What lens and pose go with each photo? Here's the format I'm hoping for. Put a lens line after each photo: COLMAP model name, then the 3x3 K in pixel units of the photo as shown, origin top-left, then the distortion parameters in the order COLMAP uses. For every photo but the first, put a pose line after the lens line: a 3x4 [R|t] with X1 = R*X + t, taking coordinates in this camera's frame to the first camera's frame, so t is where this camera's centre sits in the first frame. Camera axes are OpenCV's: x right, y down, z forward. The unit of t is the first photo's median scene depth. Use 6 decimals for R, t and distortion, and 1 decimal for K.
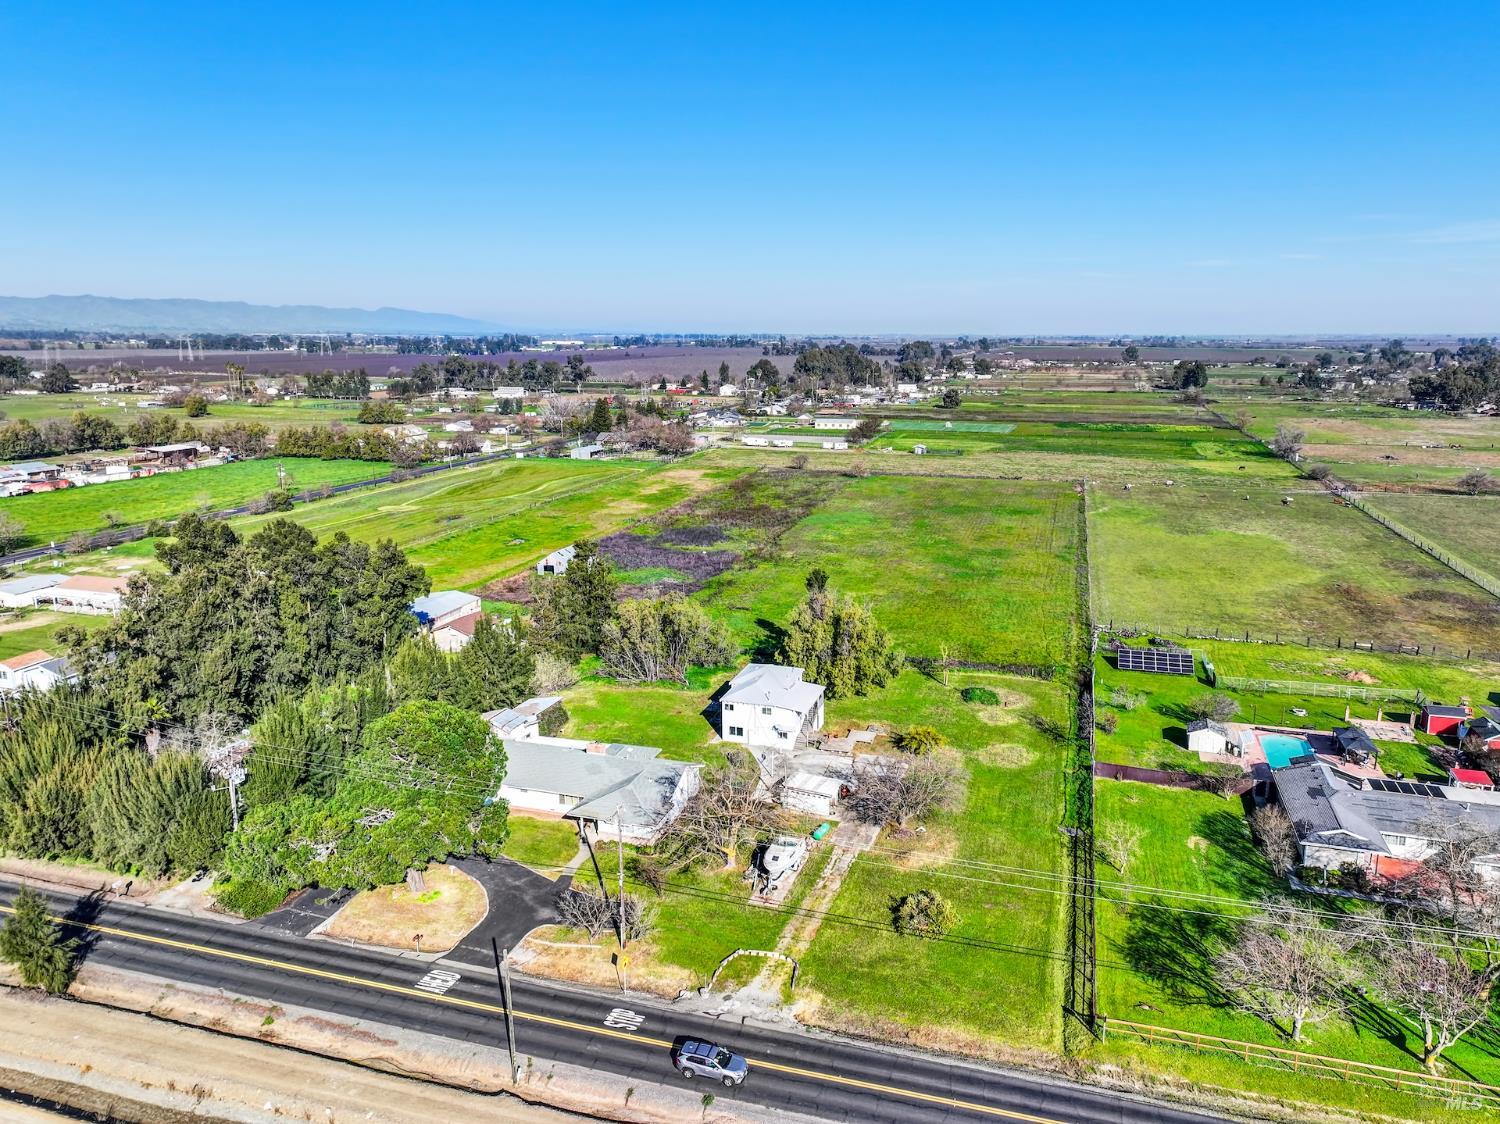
lens RADIAL K [[1050.3, 0, 750.0], [0, 1050.3, 562.0], [0, 0, 1]] dist [-0.000422, 0.018160]
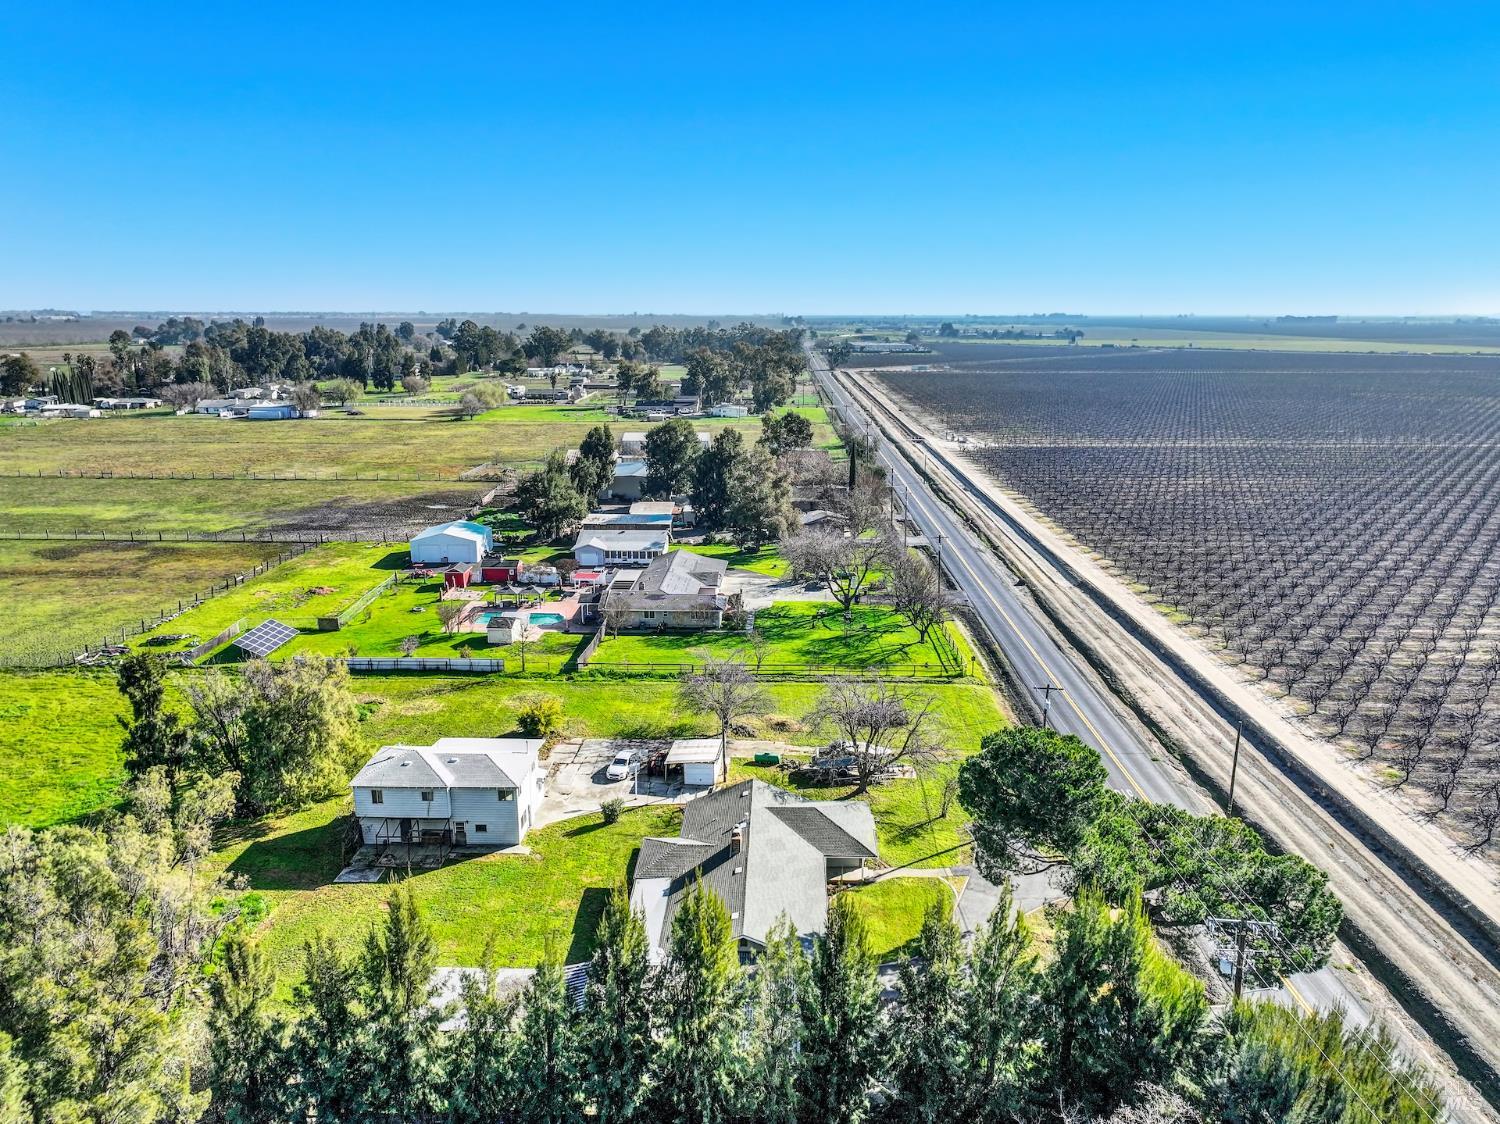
lens RADIAL K [[1059.8, 0, 750.0], [0, 1059.8, 562.0], [0, 0, 1]] dist [0.008850, -0.000434]
pose [[-0.260729, -0.226324, 0.938508, -0.155633], [0.198771, 0.938719, 0.281596, -0.037644], [-0.944728, 0.259968, -0.199765, 0.218786]]
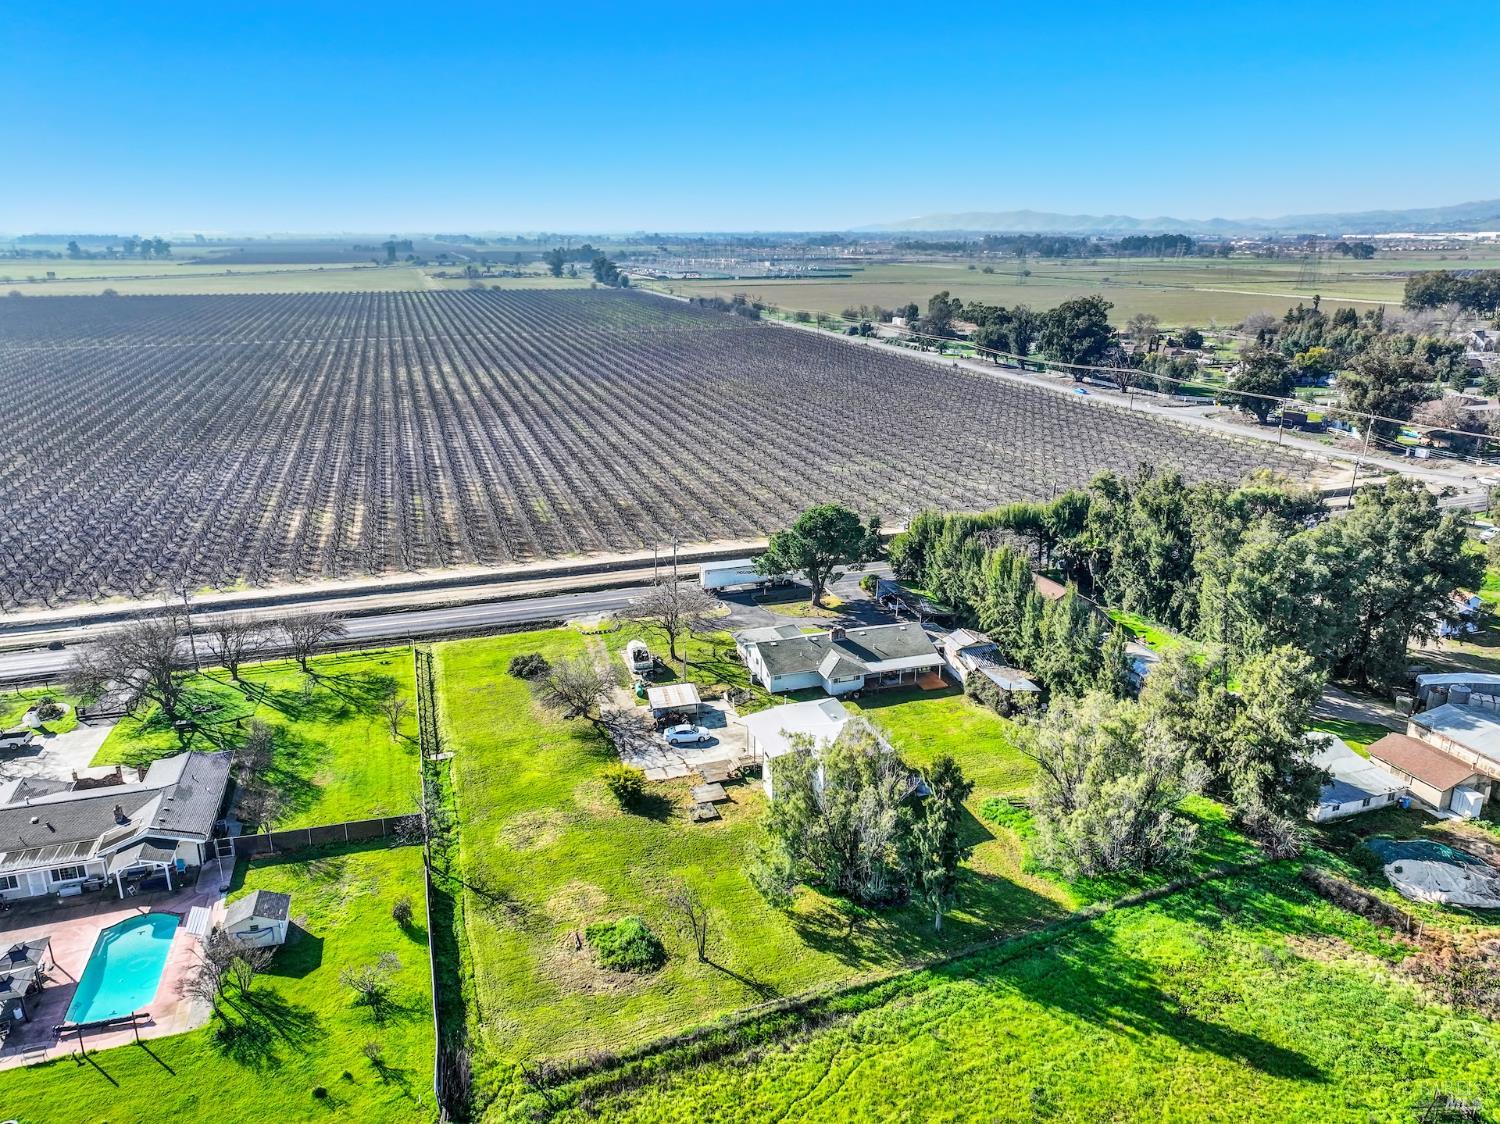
lens RADIAL K [[1050.3, 0, 750.0], [0, 1050.3, 562.0], [0, 0, 1]] dist [-0.000422, 0.018160]
pose [[-0.815544, 0.170980, -0.552860, 0.116455], [-0.122418, 0.882763, 0.453590, -0.085801], [0.565599, 0.437603, -0.699001, 0.352556]]
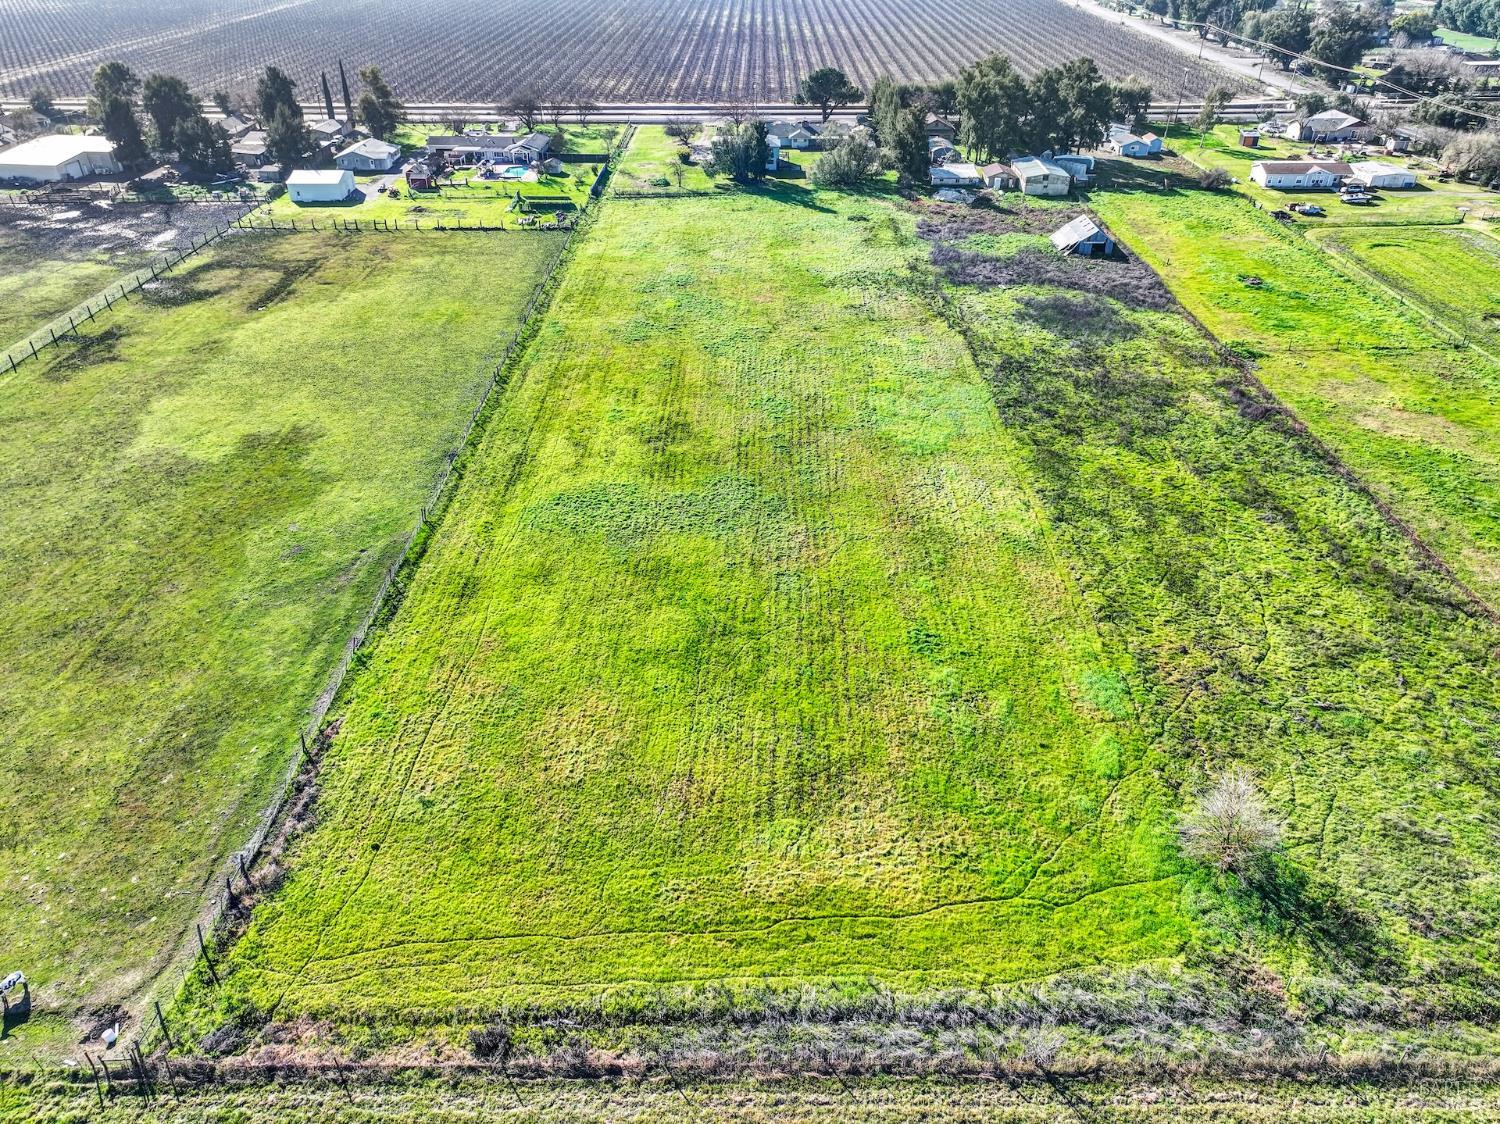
lens RADIAL K [[1050.3, 0, 750.0], [0, 1050.3, 562.0], [0, 0, 1]] dist [-0.000422, 0.018160]
pose [[-0.959773, 0.150772, -0.236862, 0.153524], [-0.060622, 0.712424, 0.699126, -0.173563], [0.274155, 0.685361, -0.674625, 0.700307]]
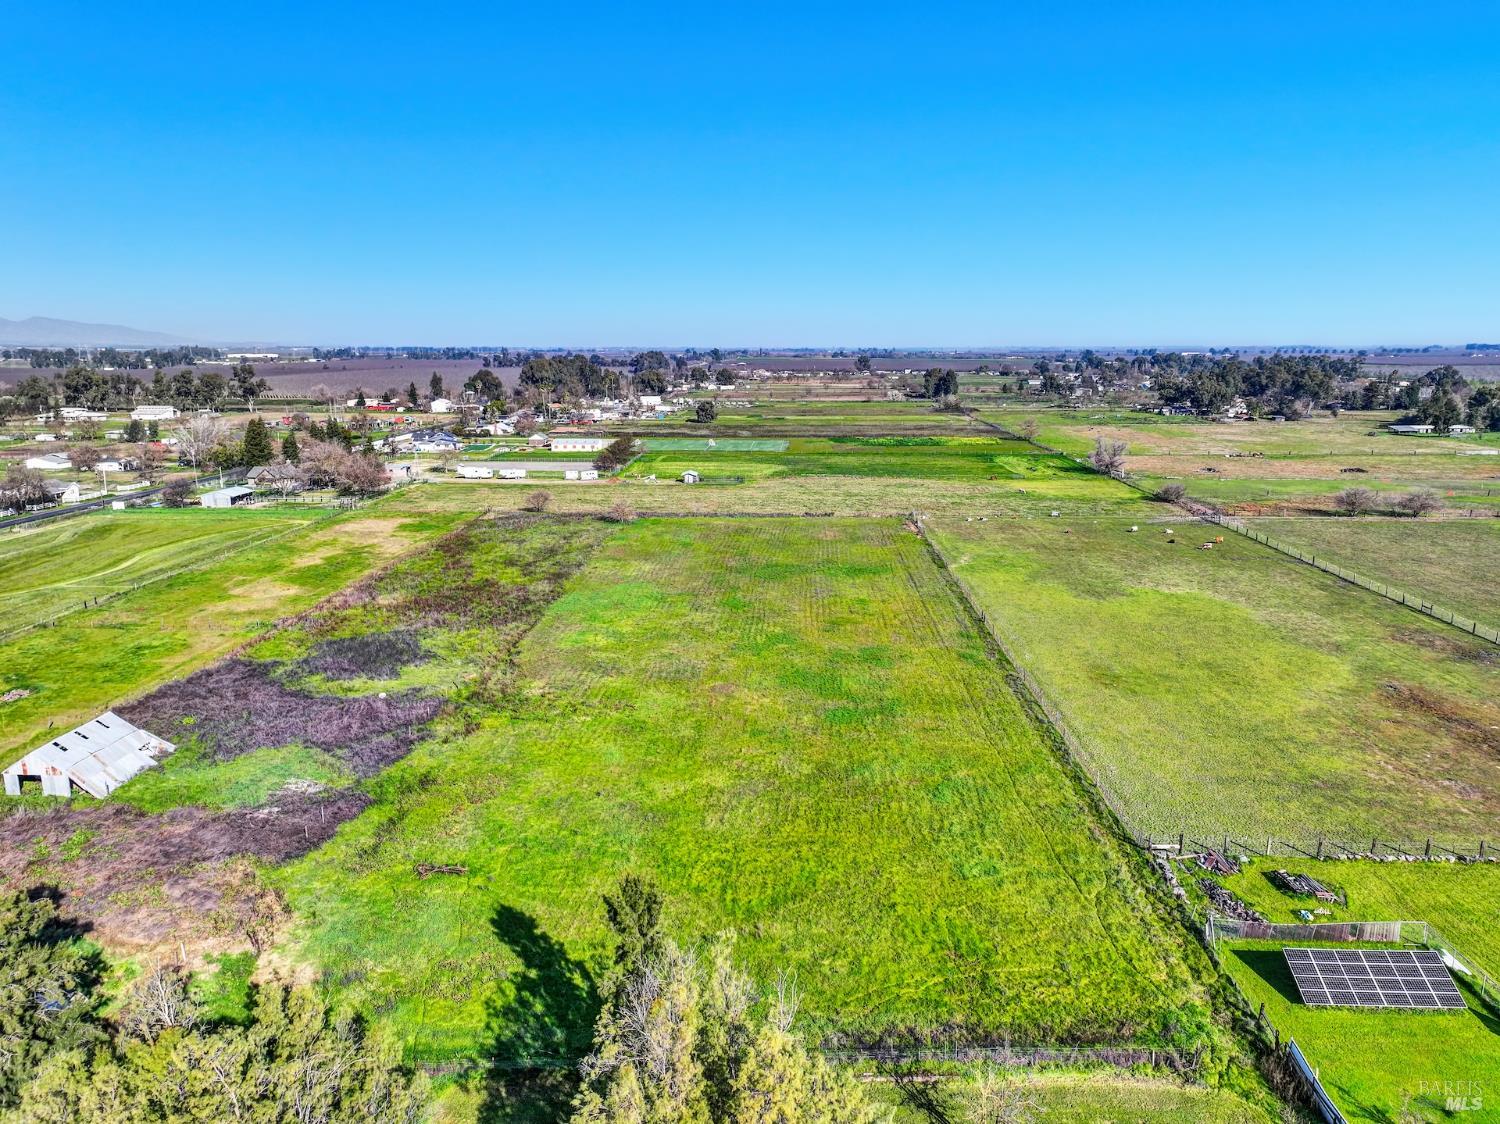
lens RADIAL K [[1050.3, 0, 750.0], [0, 1050.3, 562.0], [0, 0, 1]] dist [-0.000422, 0.018160]
pose [[0.967516, -0.052327, 0.247335, 0.005123], [0.055377, 0.998451, -0.005385, -0.029410], [-0.246670, 0.018907, 0.968915, 0.181065]]
